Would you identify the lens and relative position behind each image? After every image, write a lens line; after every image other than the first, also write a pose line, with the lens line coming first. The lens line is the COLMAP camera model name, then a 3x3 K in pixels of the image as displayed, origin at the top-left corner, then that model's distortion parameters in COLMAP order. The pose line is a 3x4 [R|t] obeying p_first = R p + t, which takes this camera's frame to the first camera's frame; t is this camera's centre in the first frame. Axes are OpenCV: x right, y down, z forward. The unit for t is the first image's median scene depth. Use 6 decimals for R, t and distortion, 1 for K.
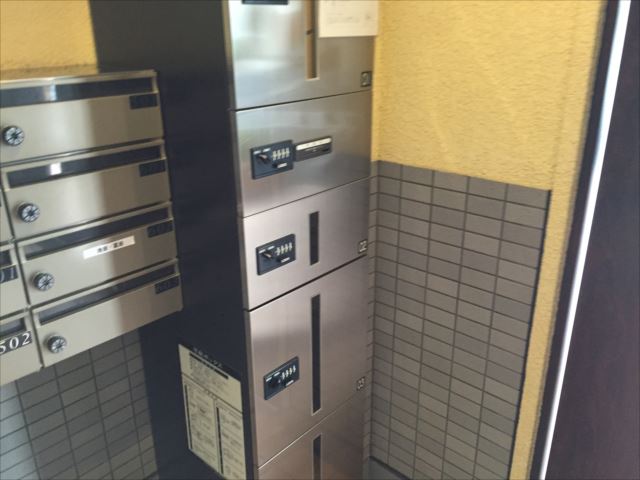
lens RADIAL K [[550.6, 0, 320.0], [0, 550.6, 240.0], [0, 0, 1]] dist [0.090142, -0.139748]
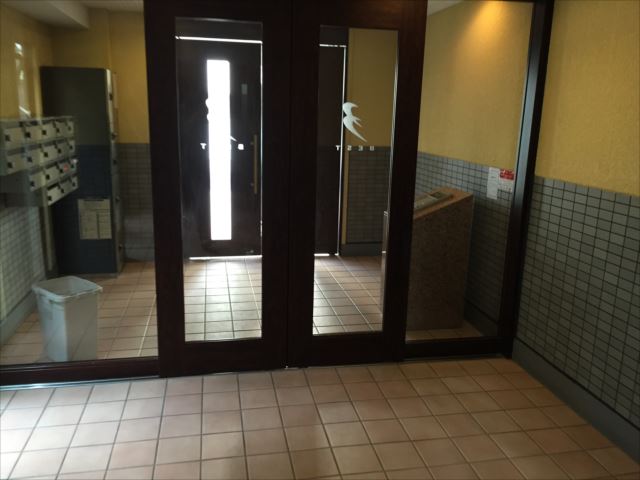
lens RADIAL K [[550.6, 0, 320.0], [0, 550.6, 240.0], [0, 0, 1]] dist [0.090142, -0.139748]
pose [[0.602145, -0.162756, 0.781621, -2.189512], [0.262508, 0.964929, -0.001304, 0.872840], [-0.753997, 0.205967, 0.623752, -2.247089]]
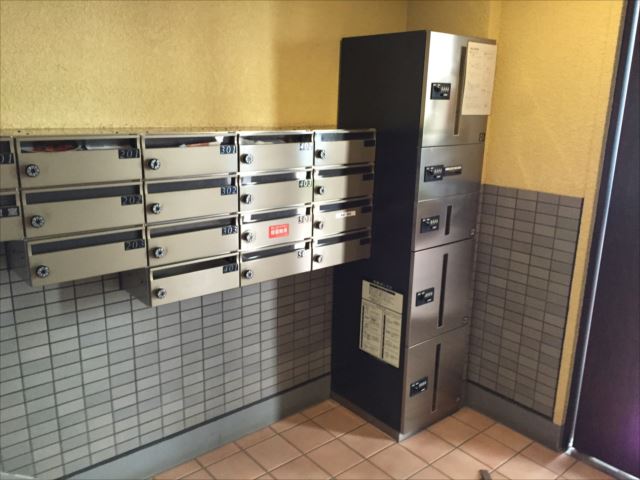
lens RADIAL K [[550.6, 0, 320.0], [0, 550.6, 240.0], [0, 0, 1]] dist [0.090142, -0.139748]
pose [[0.990201, 0.062644, -0.124808, -0.197971], [-0.077660, 0.989813, -0.119327, 0.311893], [0.116062, 0.127850, 0.984979, -0.843224]]
